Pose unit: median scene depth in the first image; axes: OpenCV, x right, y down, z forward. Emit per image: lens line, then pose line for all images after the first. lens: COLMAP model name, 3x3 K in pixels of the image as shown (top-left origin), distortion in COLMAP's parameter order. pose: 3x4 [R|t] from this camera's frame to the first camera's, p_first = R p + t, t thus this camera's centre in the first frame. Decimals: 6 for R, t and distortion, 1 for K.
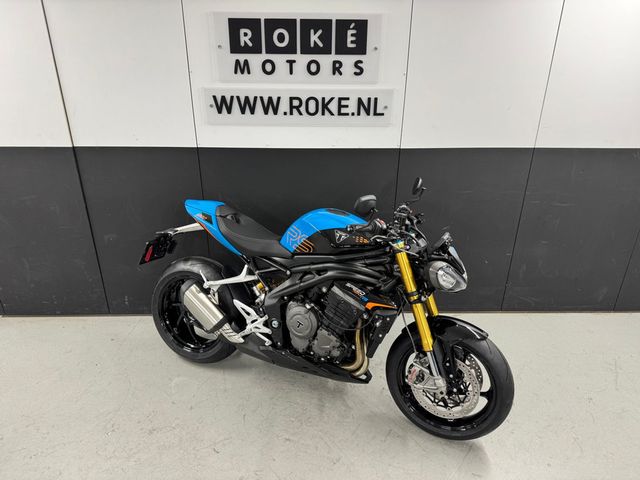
lens RADIAL K [[444.1, 0, 320.4], [0, 444.1, 243.9], [0, 0, 1]] dist [0.027438, -0.023397]
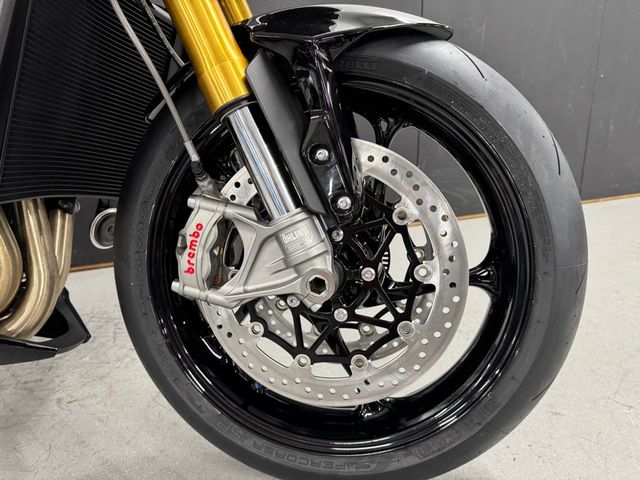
lens RADIAL K [[461.9, 0, 315.6], [0, 461.9, 242.8], [0, 0, 1]] dist [0.010968, -0.003787]
pose [[0.958837, -0.126701, 0.254122, 0.178419], [0.157890, 0.981721, -0.106273, 0.281937], [-0.236012, 0.142022, 0.961316, 0.644558]]
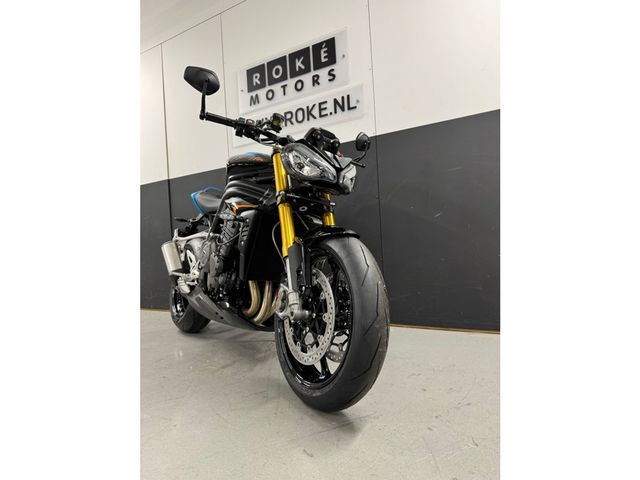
lens RADIAL K [[342.3, 0, 319.8], [0, 342.3, 243.9], [0, 0, 1]] dist [-0.012819, 0.002266]
pose [[0.860331, -0.058132, -0.506409, 0.497648], [-0.150064, 0.920564, -0.360614, 0.350906], [0.487145, 0.386242, 0.783267, 0.459191]]
